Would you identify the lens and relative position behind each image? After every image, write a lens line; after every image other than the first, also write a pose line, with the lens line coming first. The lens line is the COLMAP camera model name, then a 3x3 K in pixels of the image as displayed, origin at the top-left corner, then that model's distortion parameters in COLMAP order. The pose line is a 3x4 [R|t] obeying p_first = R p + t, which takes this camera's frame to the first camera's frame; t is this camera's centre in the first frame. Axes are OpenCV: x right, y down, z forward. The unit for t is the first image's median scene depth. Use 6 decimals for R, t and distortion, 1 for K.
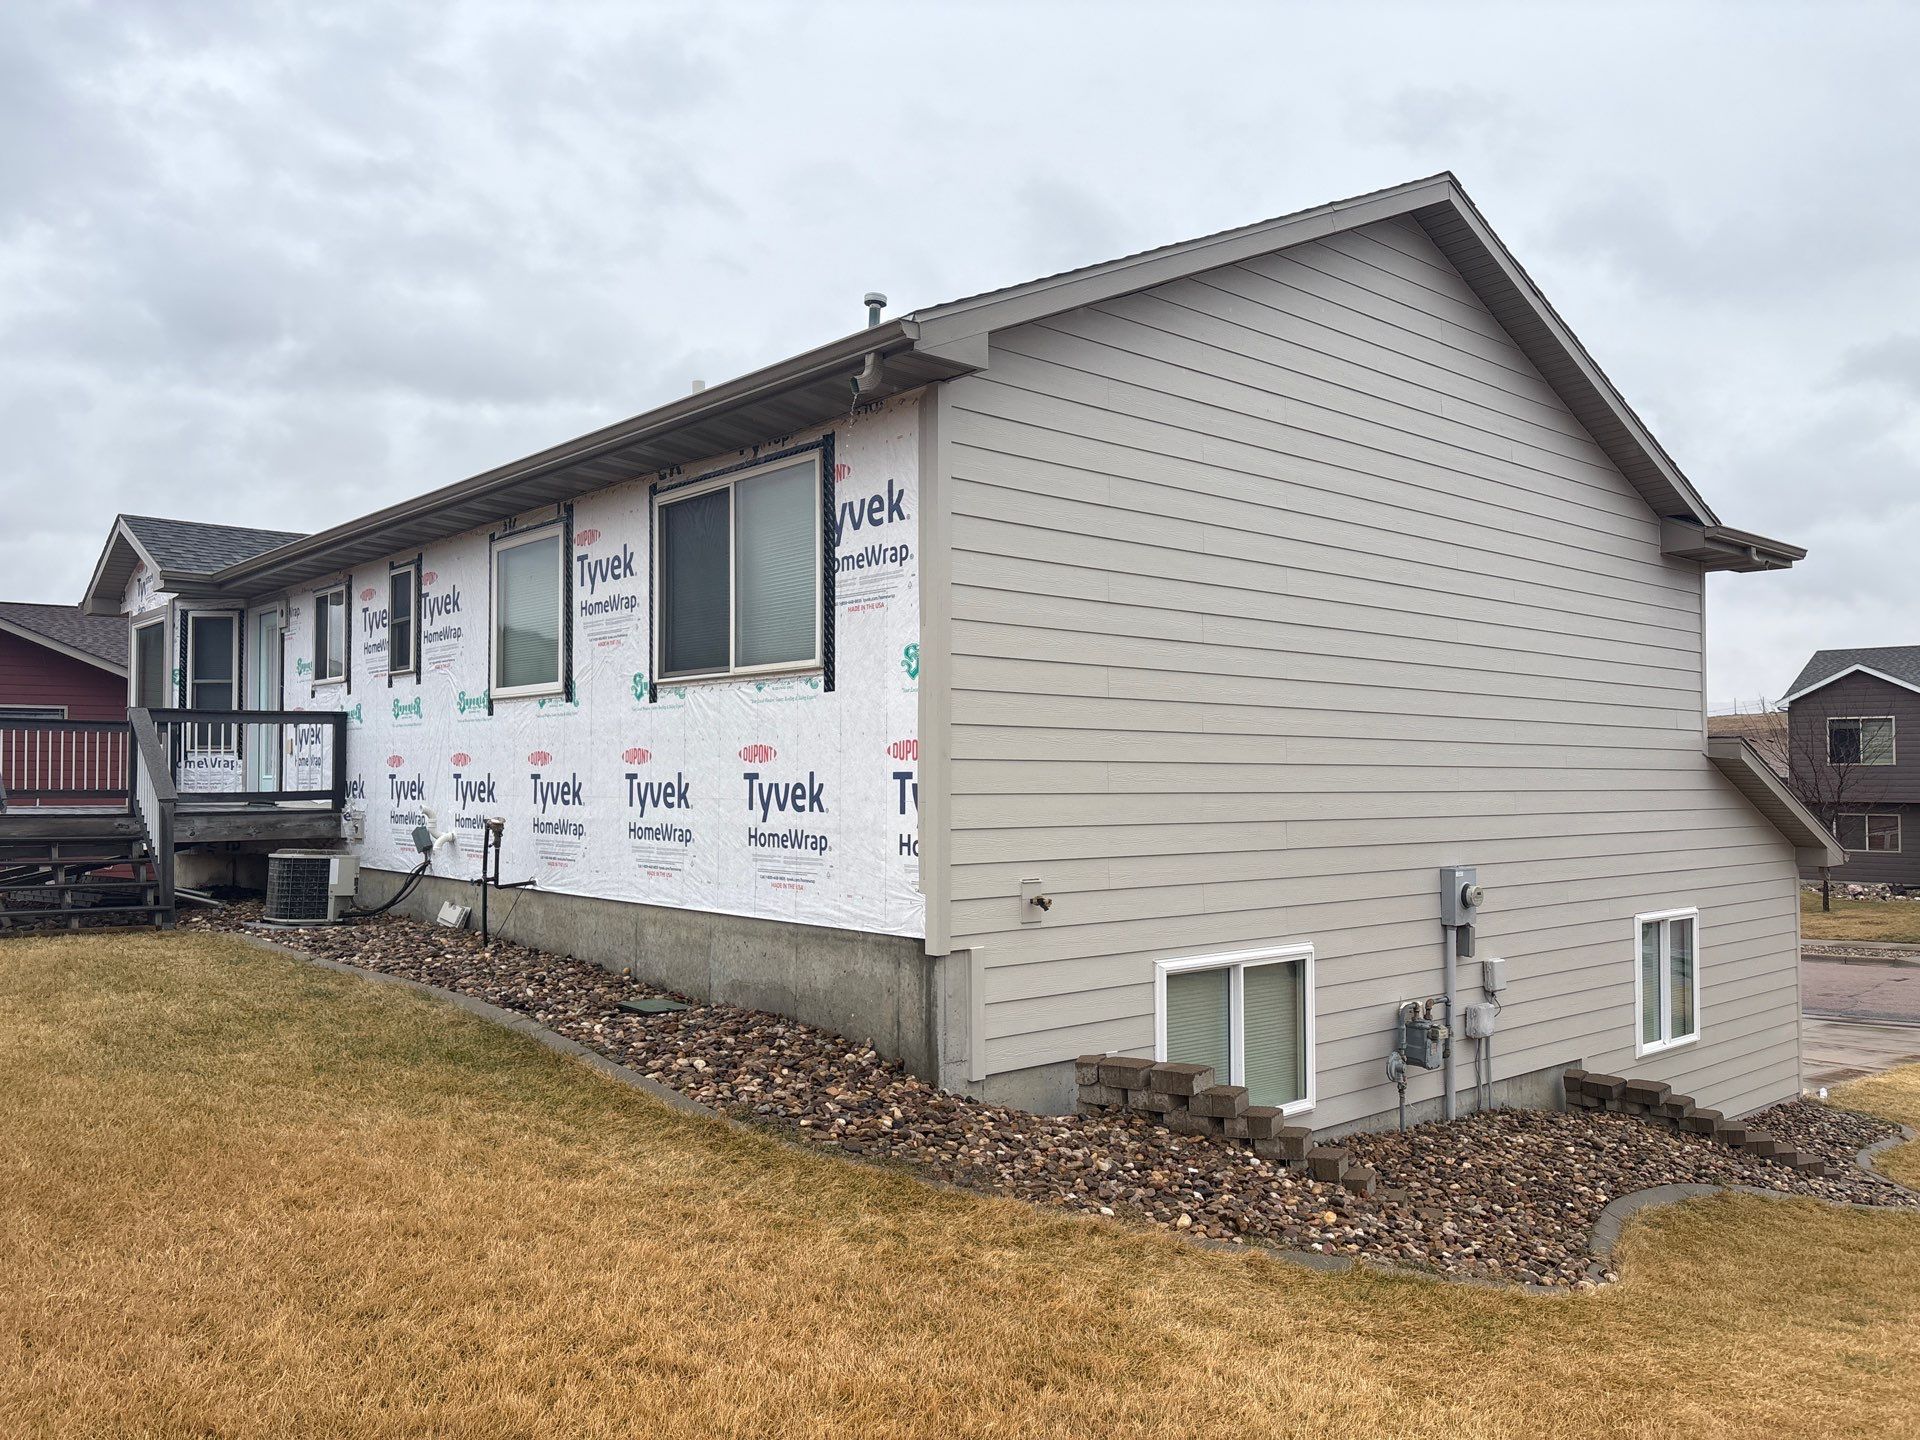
lens RADIAL K [[1471.3, 0, 981.6], [0, 1471.3, 718.3], [0, 0, 1]] dist [0.056319, -0.080491]
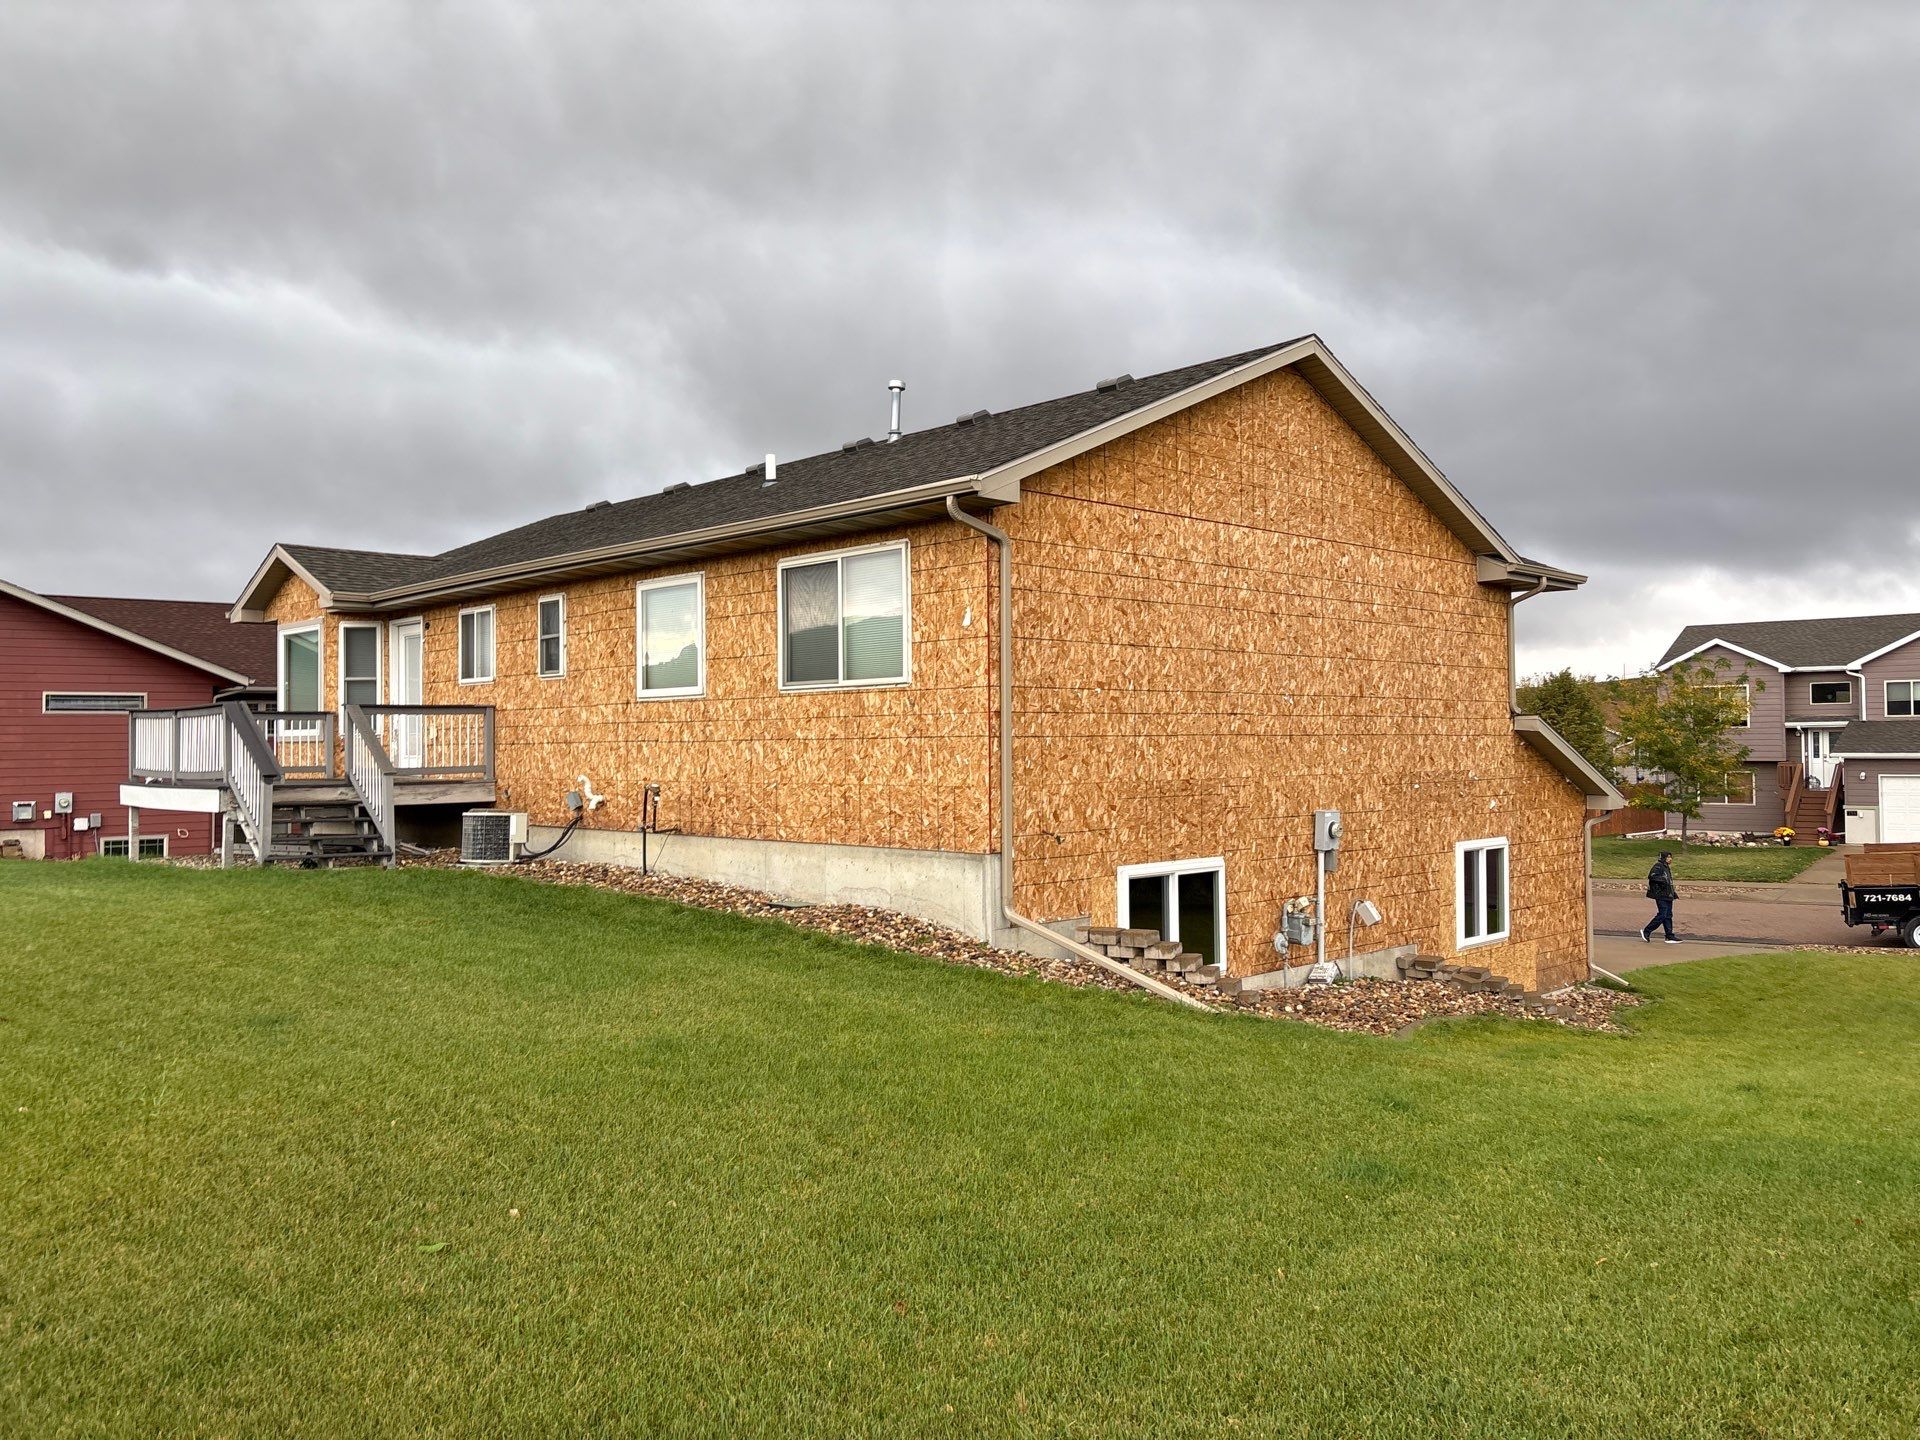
lens RADIAL K [[1467.5, 0, 1006.3], [0, 1467.5, 707.2], [0, 0, 1]] dist [0.063919, -0.086722]
pose [[0.998333, -0.008680, 0.057065, -0.062642], [0.007815, 0.999851, 0.015363, -0.021337], [-0.057190, -0.014892, 0.998252, -0.369388]]
